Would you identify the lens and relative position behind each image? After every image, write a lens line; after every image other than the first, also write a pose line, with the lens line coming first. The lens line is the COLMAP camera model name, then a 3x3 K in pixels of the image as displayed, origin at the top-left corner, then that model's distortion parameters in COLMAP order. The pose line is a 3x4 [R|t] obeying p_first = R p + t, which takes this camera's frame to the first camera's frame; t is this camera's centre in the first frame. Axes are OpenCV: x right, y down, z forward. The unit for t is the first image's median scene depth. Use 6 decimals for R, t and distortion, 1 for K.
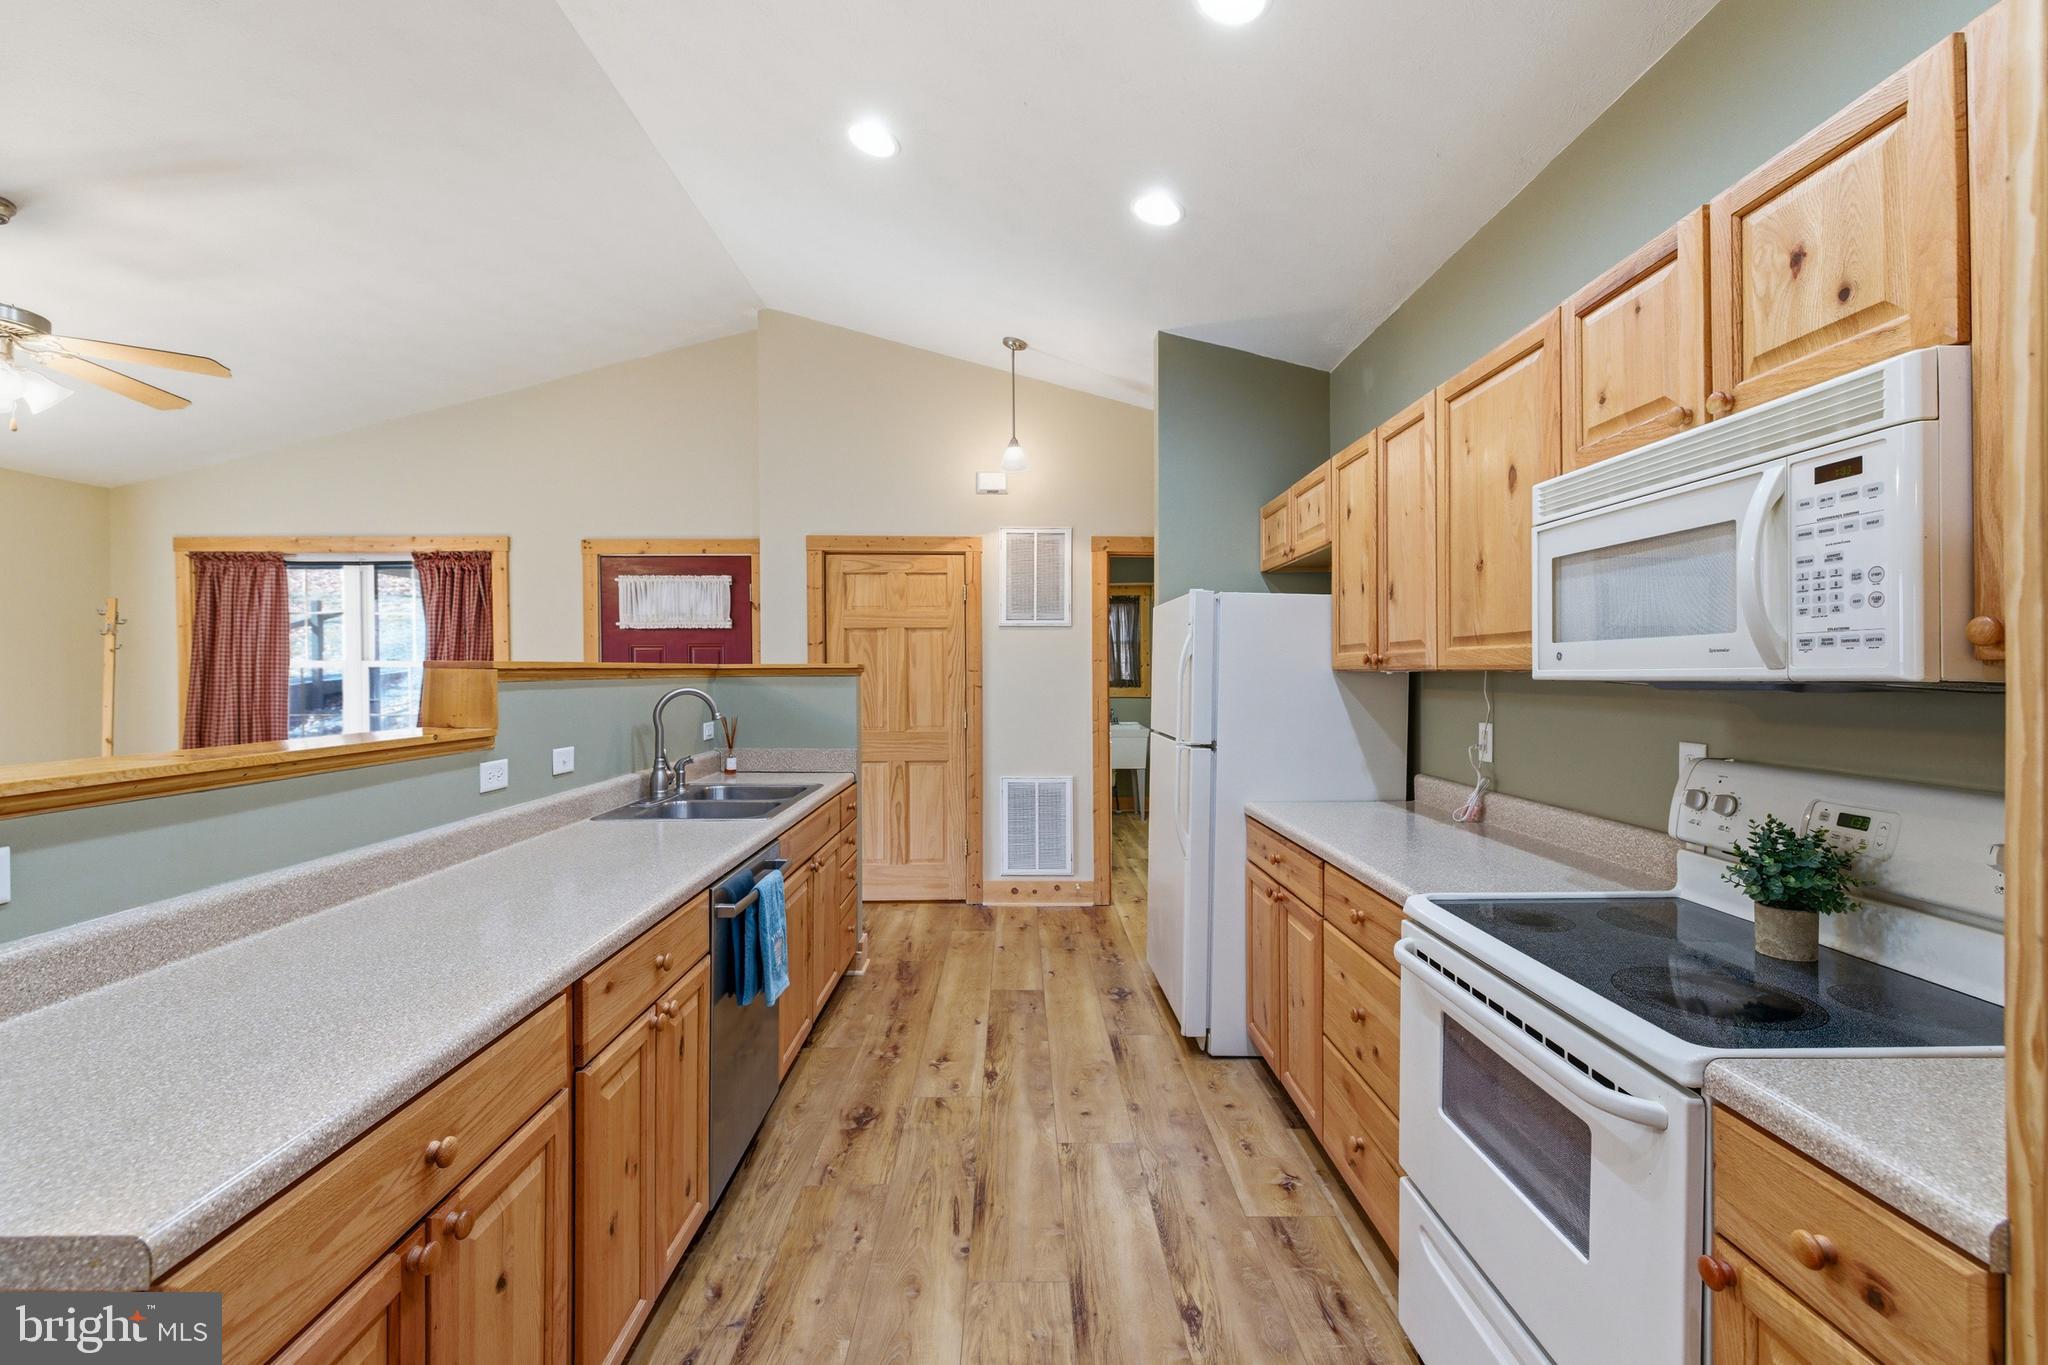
lens RADIAL K [[863.2, 0, 1037.1], [0, 863.2, 669.7], [0, 0, 1]] dist [0.001645, -0.002952]
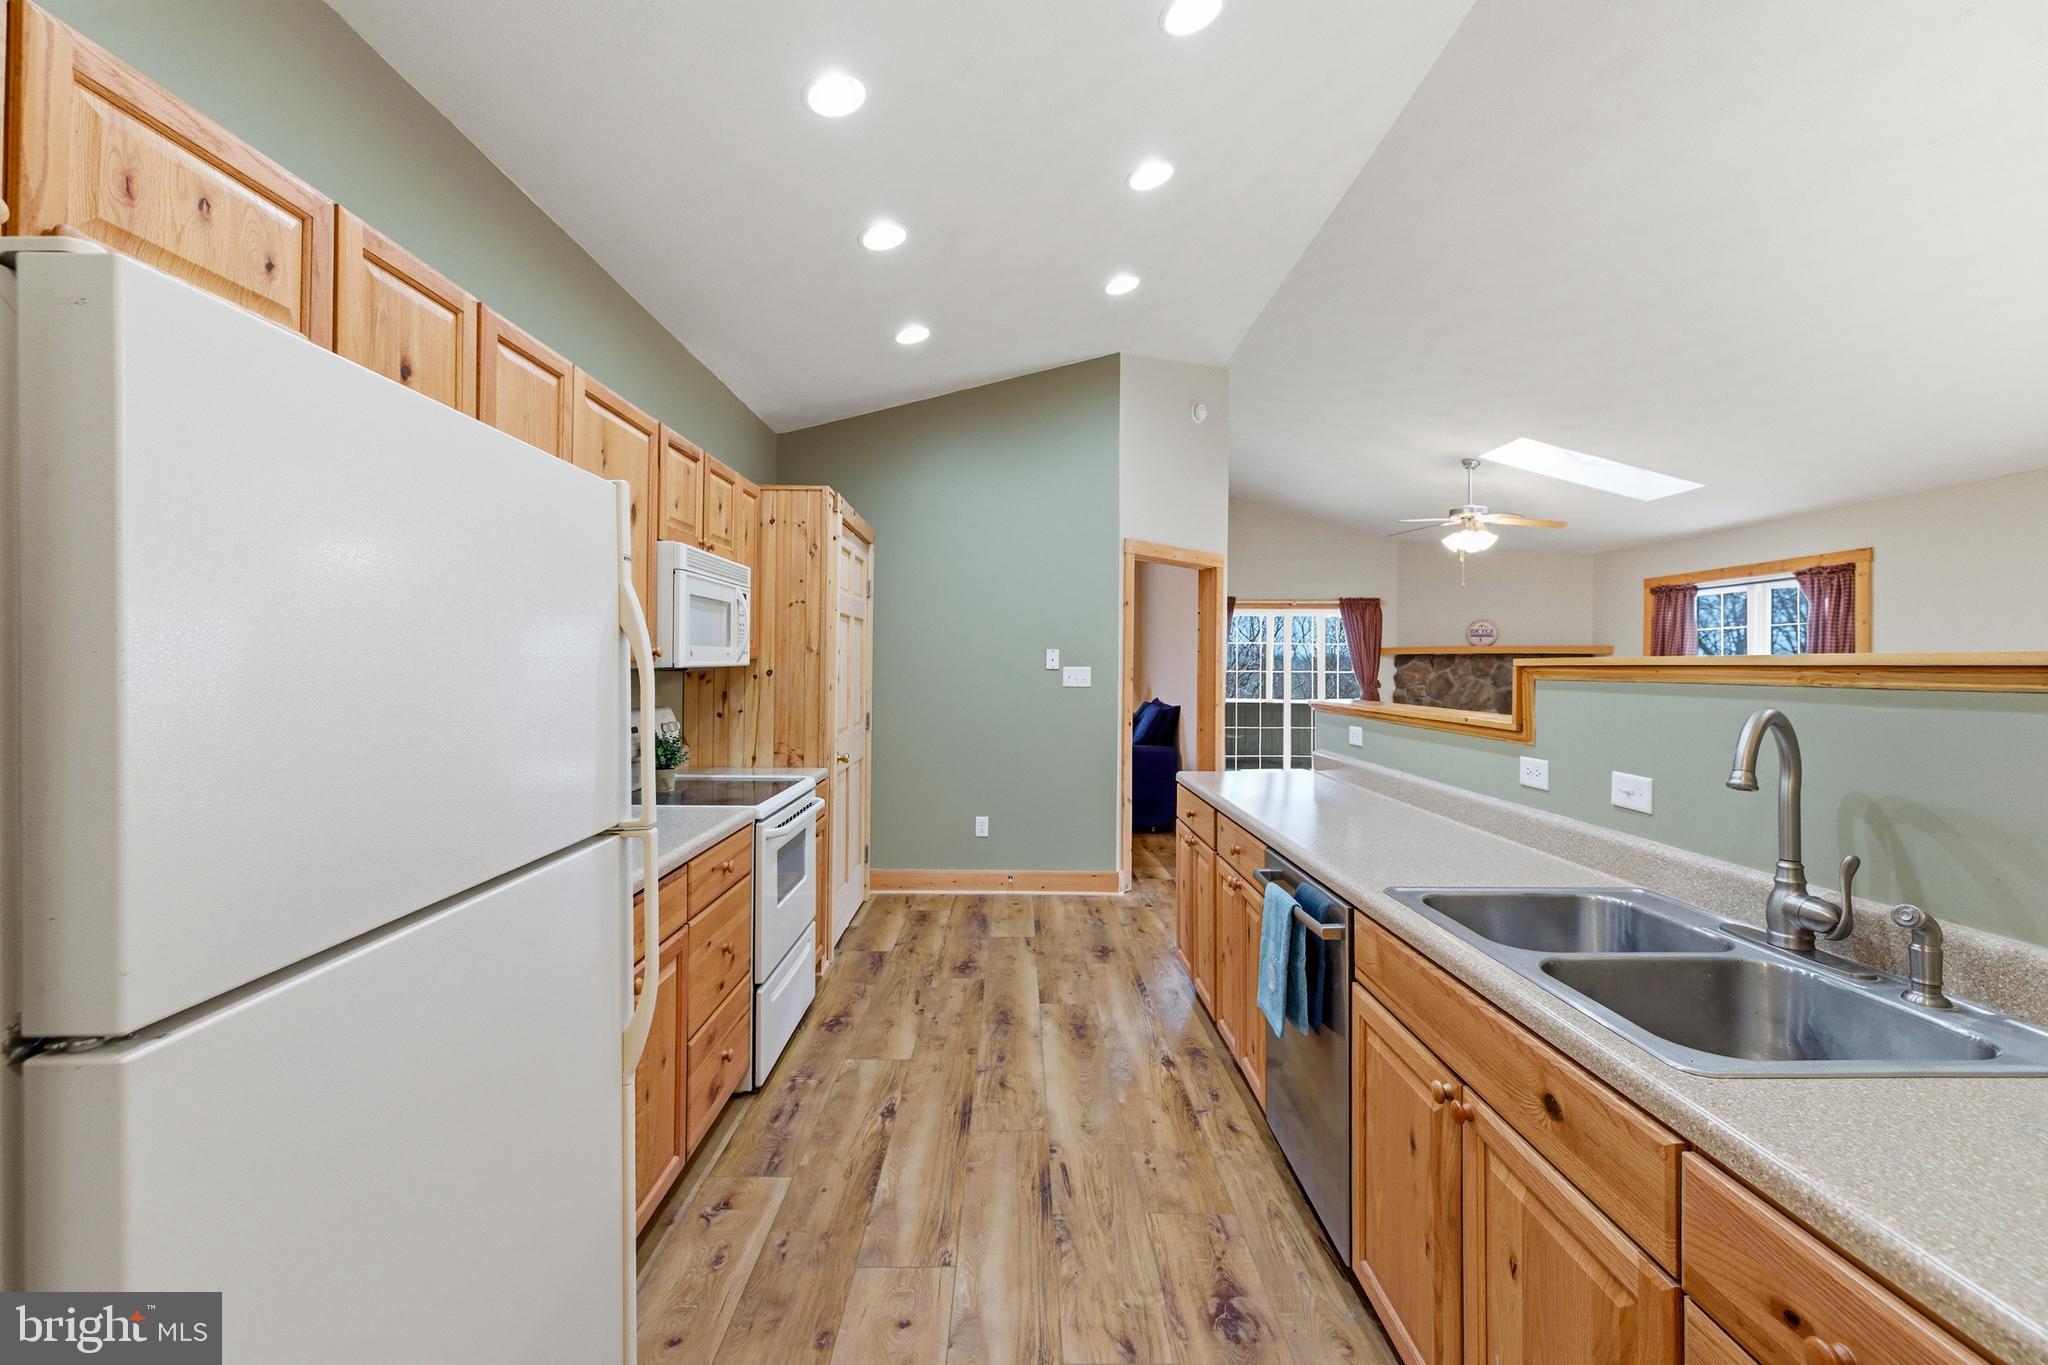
lens RADIAL K [[853.3, 0, 1022.6], [0, 853.3, 661.1], [0, 0, 1]] dist [0.000904, -0.000267]
pose [[-0.999817, -0.006596, 0.017949, -0.052240], [-0.006655, 0.999973, -0.003220, 0.000735], [-0.017928, -0.003339, -0.999834, 1.953541]]
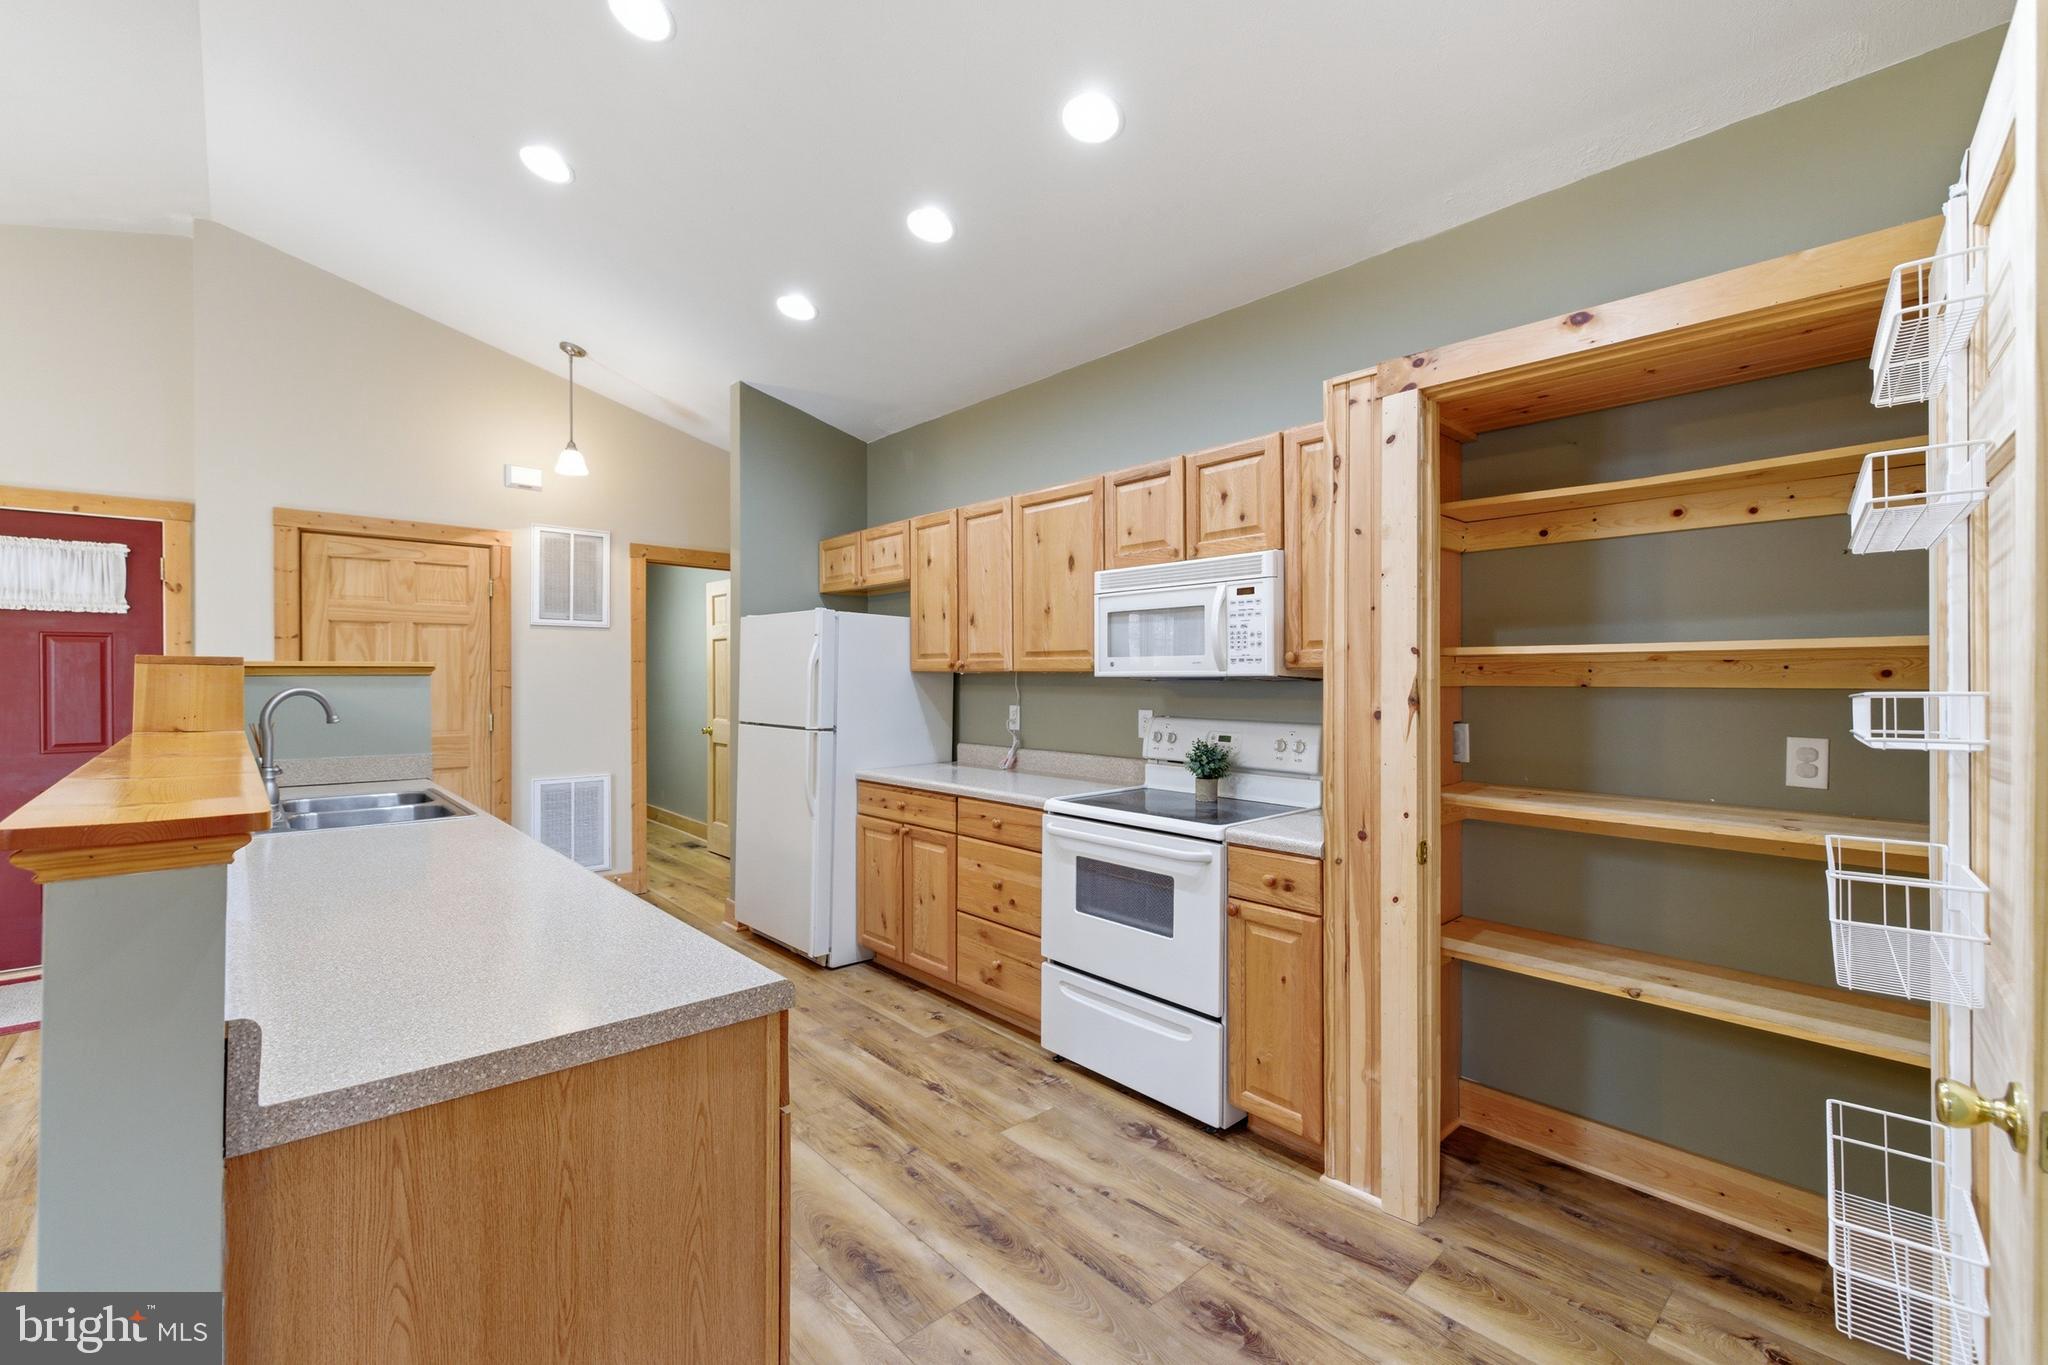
lens RADIAL K [[853.3, 0, 1022.6], [0, 853.3, 661.1], [0, 0, 1]] dist [0.000904, -0.000267]
pose [[0.752874, 0.013163, 0.658033, -0.581960], [-0.004392, 0.999878, -0.014976, 0.004981], [-0.658150, 0.008385, 0.752840, -0.212362]]
